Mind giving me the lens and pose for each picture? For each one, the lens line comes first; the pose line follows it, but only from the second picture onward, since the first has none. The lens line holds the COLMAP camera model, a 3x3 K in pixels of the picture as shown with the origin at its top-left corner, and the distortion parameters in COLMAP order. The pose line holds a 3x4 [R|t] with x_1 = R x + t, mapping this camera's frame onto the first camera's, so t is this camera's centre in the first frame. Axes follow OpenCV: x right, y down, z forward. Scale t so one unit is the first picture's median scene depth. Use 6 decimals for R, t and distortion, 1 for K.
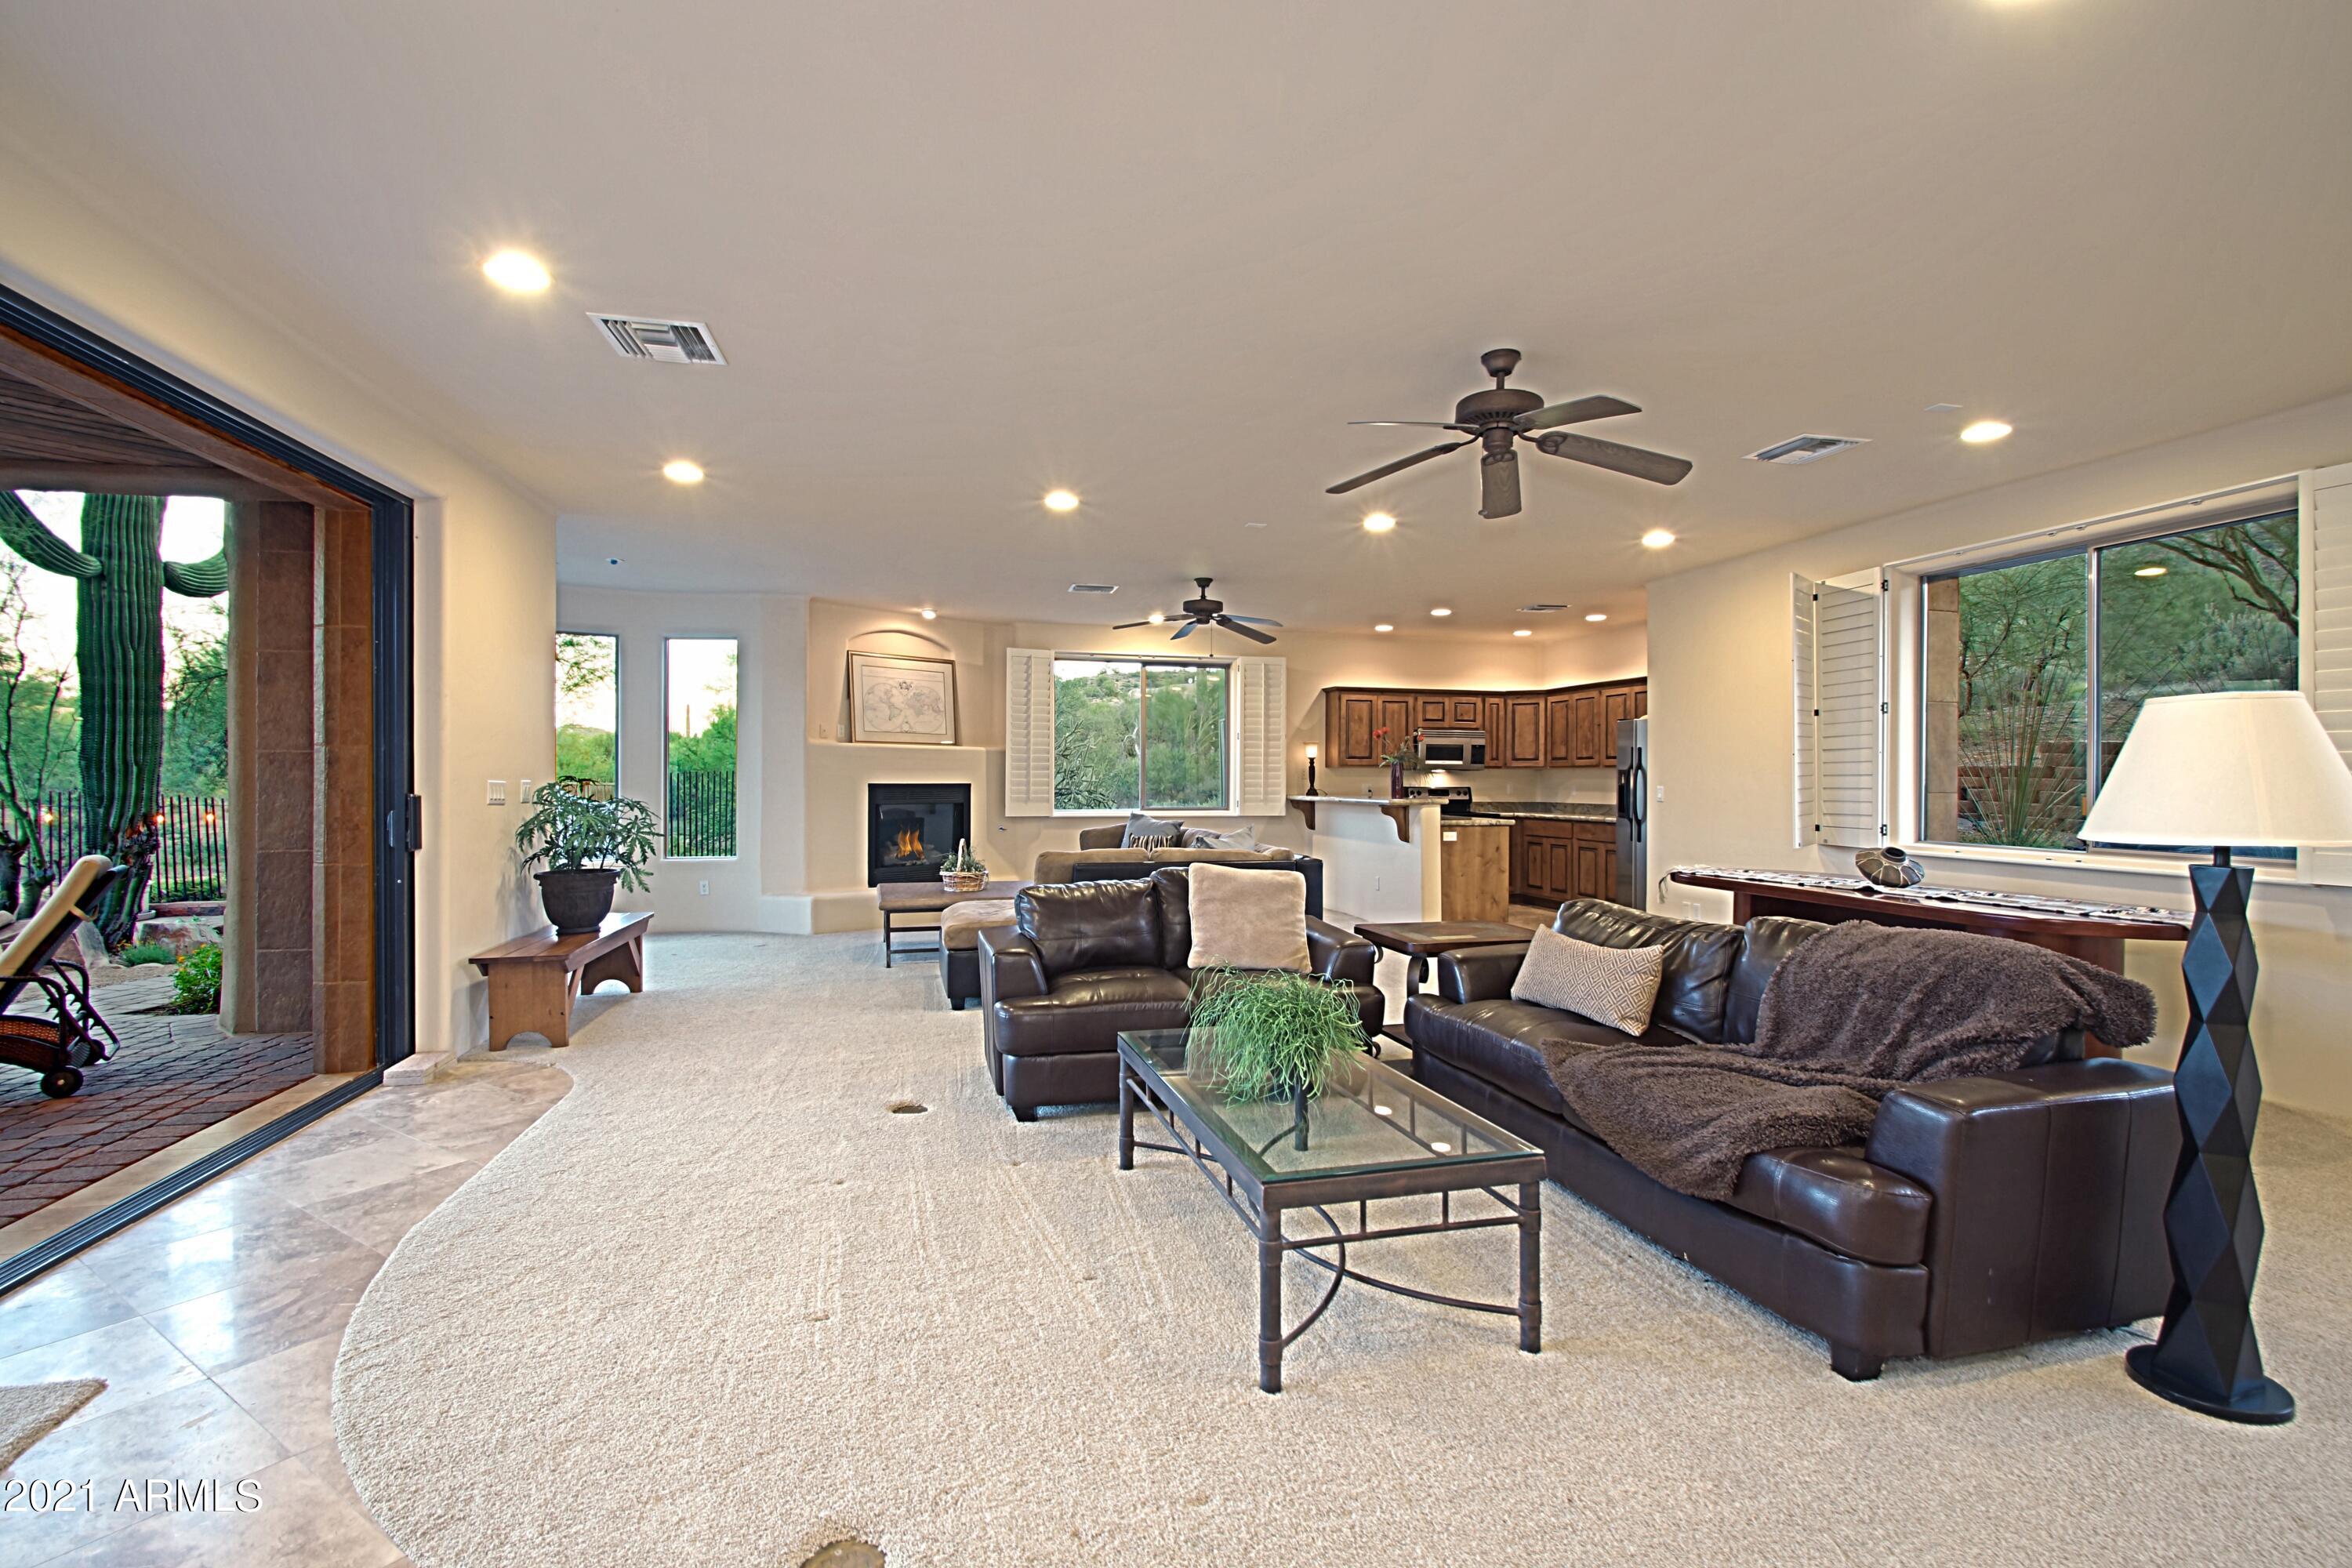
lens RADIAL K [[1051.9, 0, 1173.7], [0, 1051.9, 783.3], [0, 0, 1]] dist [0.009096, -0.012426]
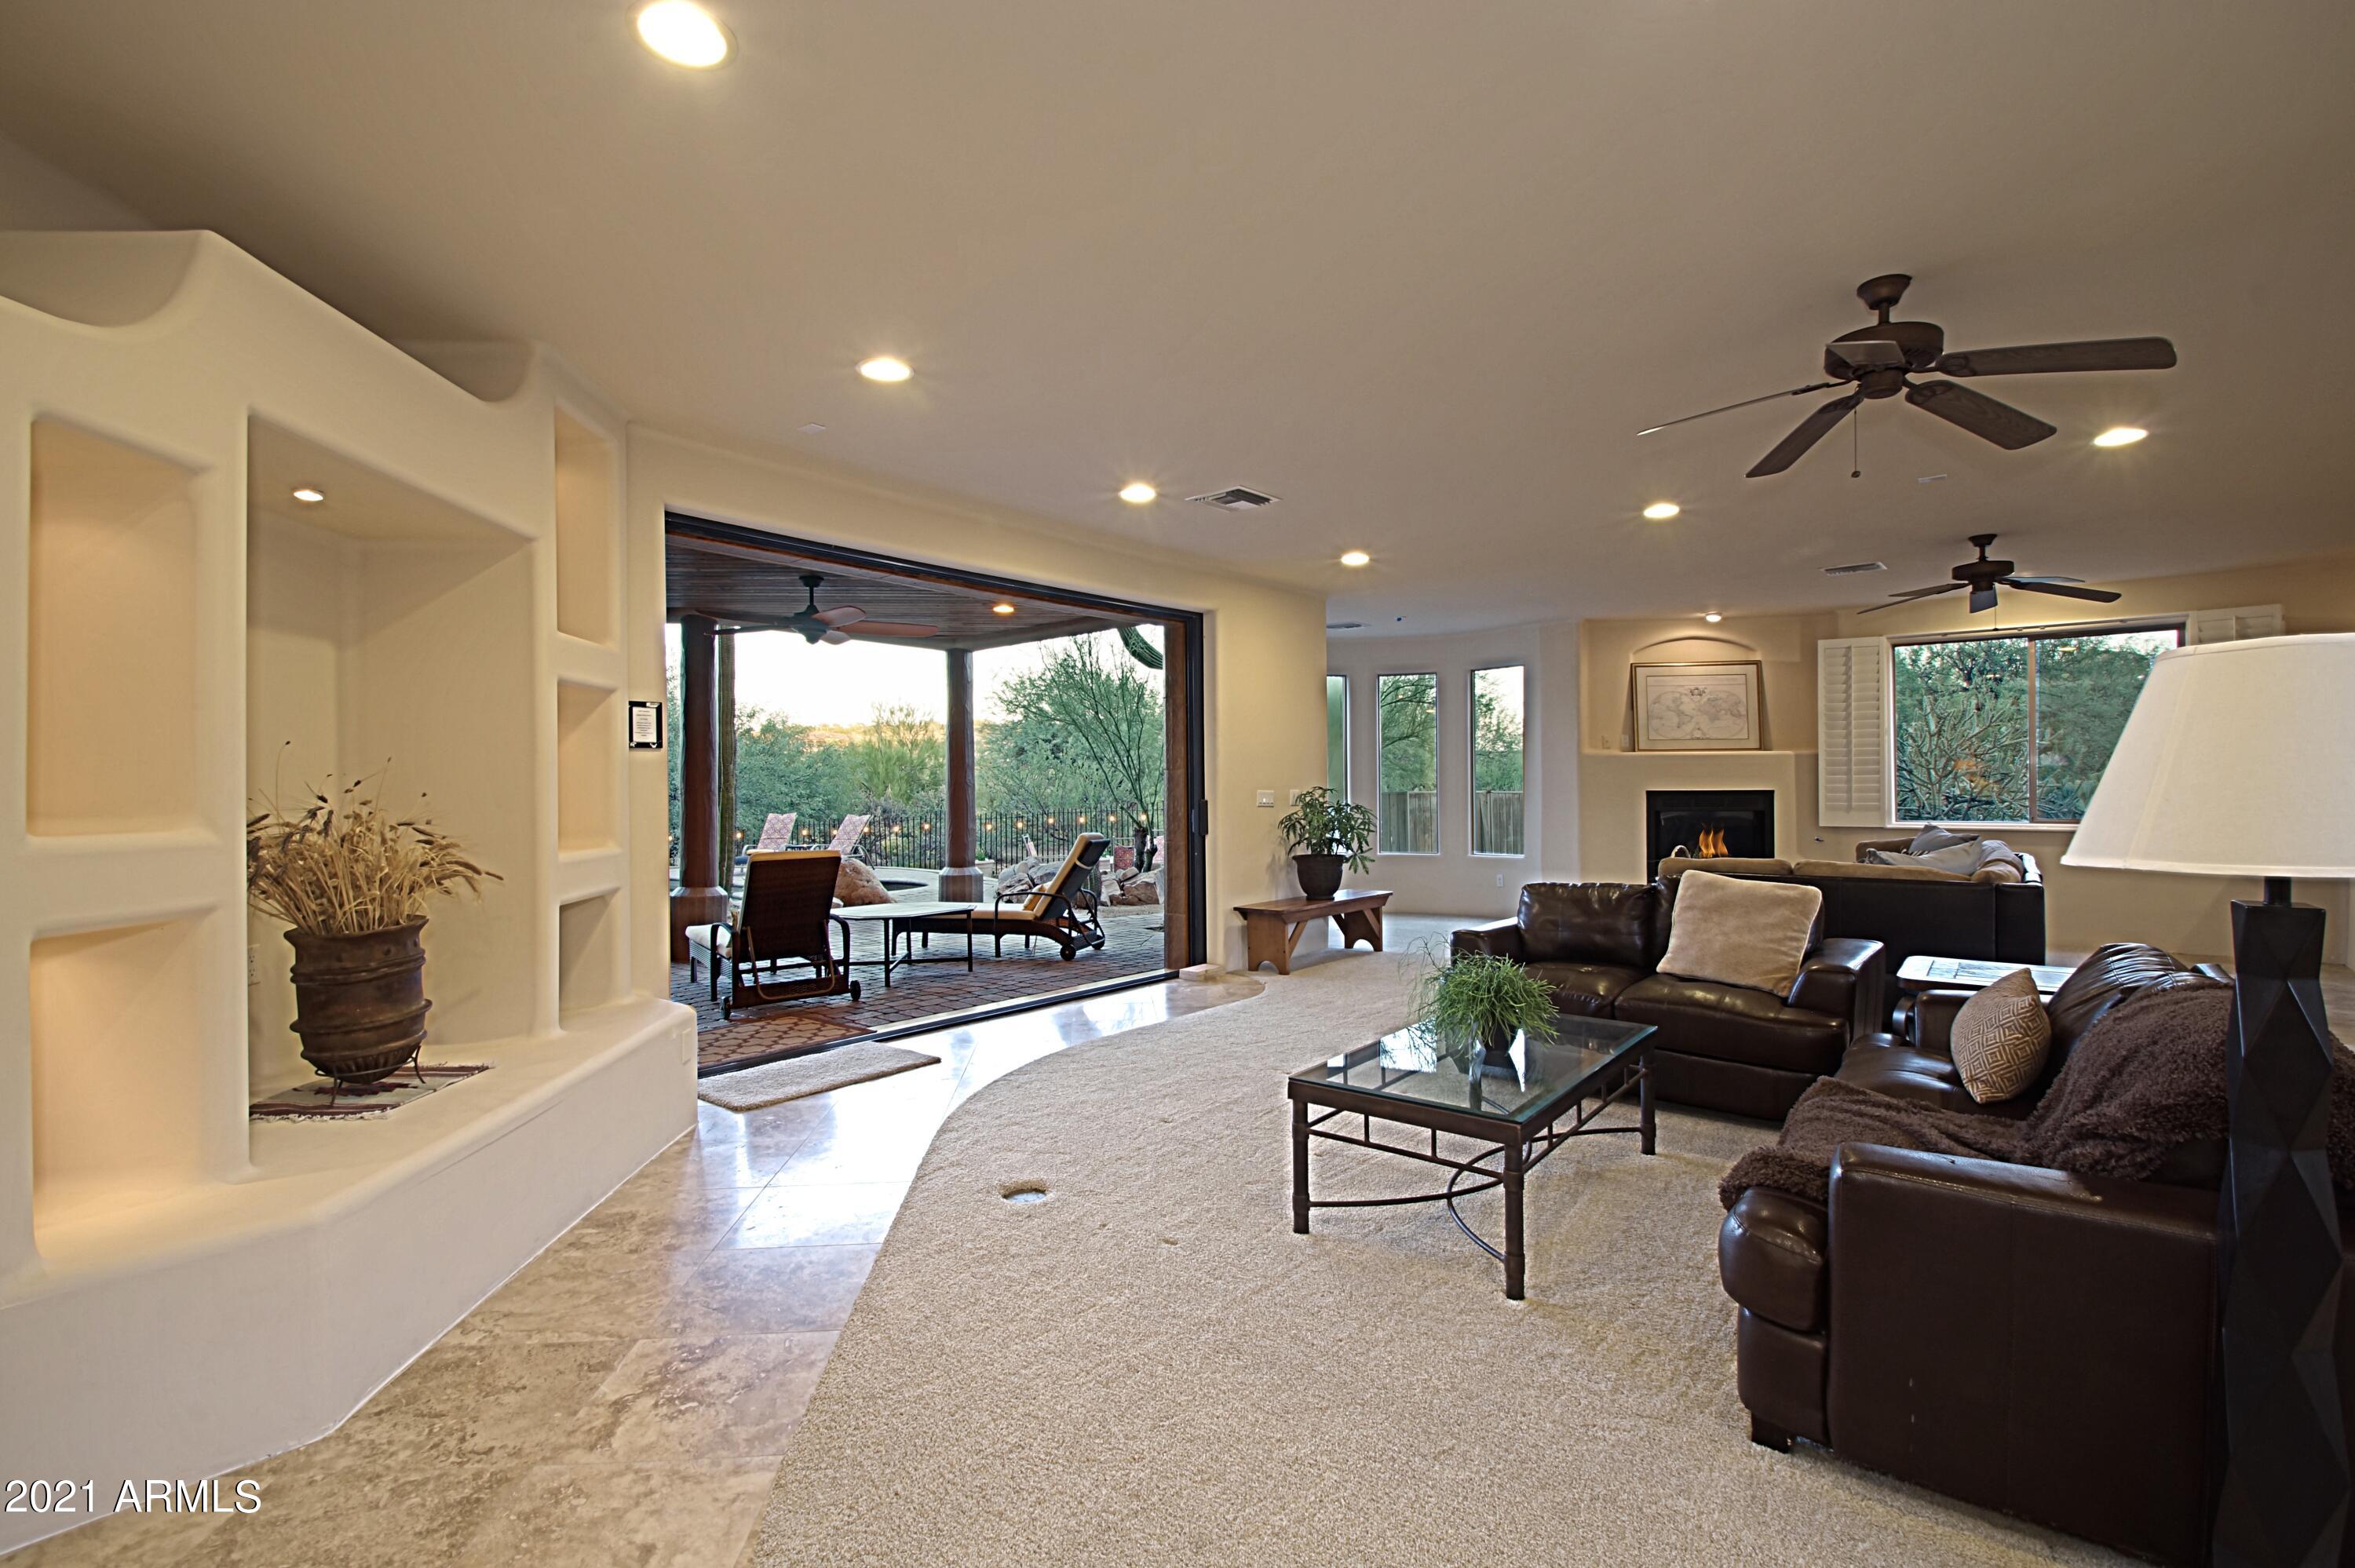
lens RADIAL K [[1053.0, 0, 1170.7], [0, 1053.0, 782.6], [0, 0, 1]] dist [0.009096, -0.012426]
pose [[0.592802, -0.011817, -0.805262, 0.256663], [0.004768, 0.999926, -0.011163, 0.001396], [0.805334, 0.002778, 0.592814, 0.011835]]
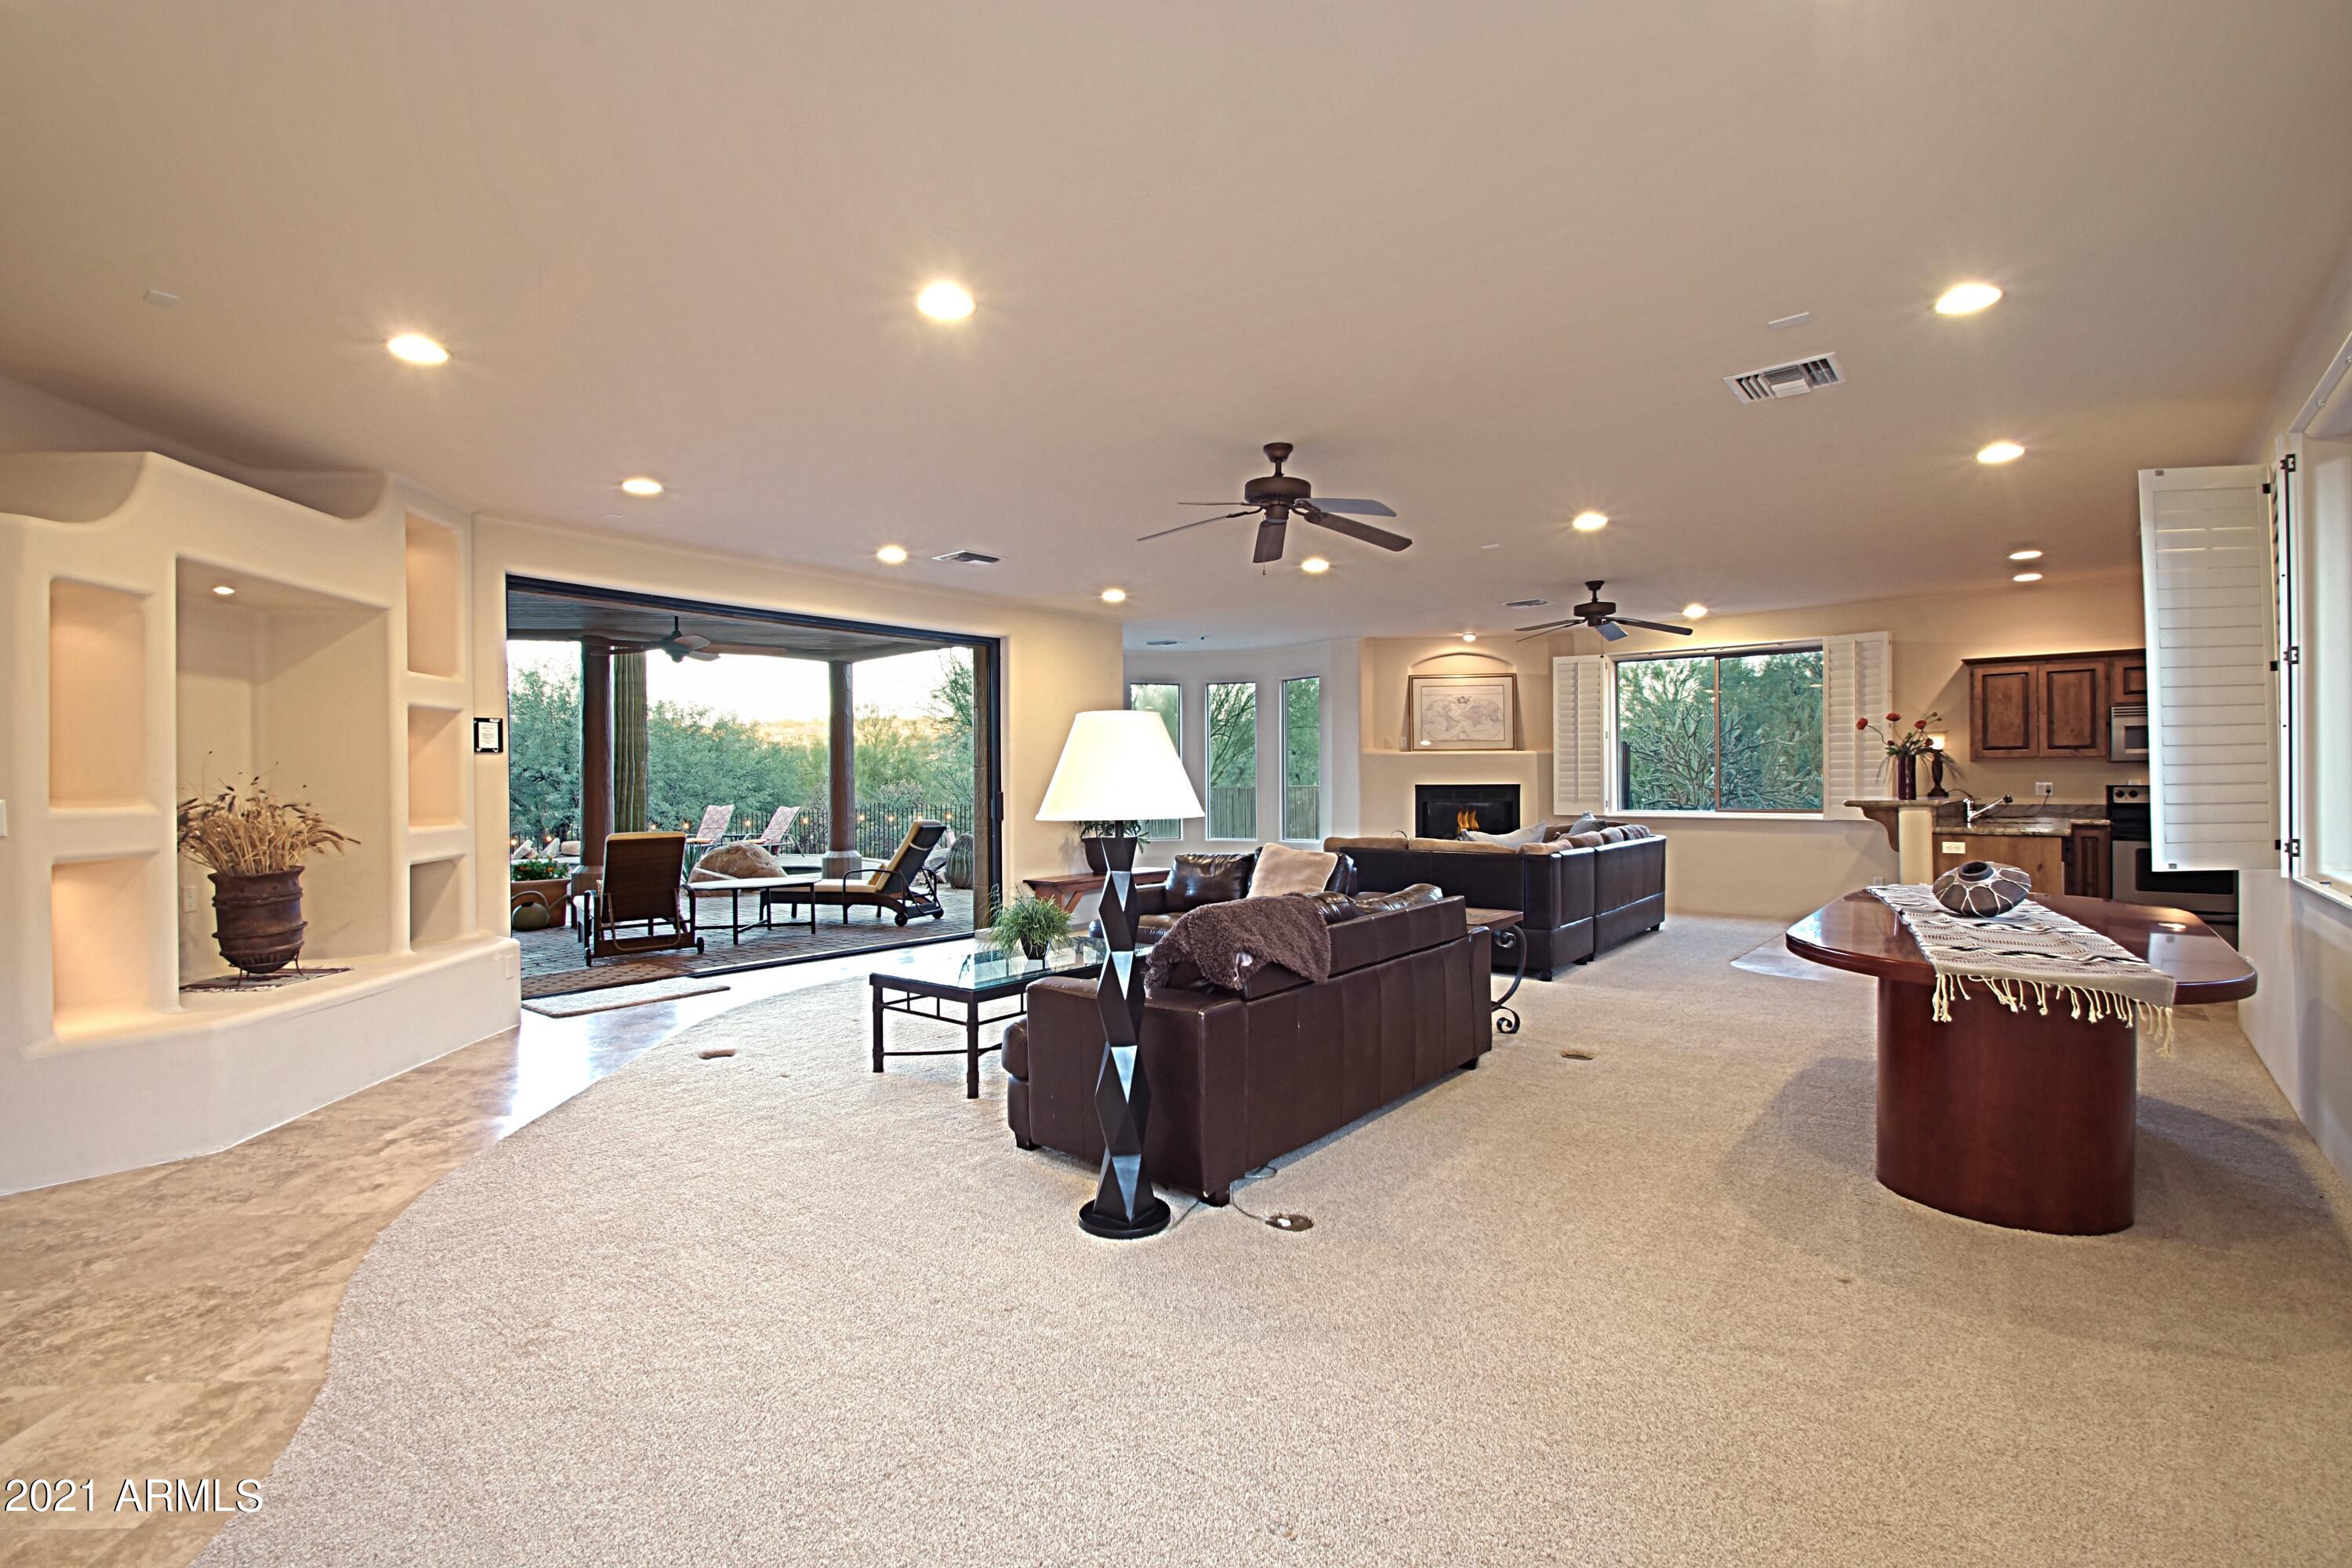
lens RADIAL K [[1051.9, 0, 1171.0], [0, 1051.9, 783.1], [0, 0, 1]] dist [0.009096, -0.012426]
pose [[0.597683, -0.006928, -0.801702, 0.493984], [0.004294, 0.999976, -0.005440, 0.003468], [0.801721, -0.000191, 0.597699, 0.050634]]
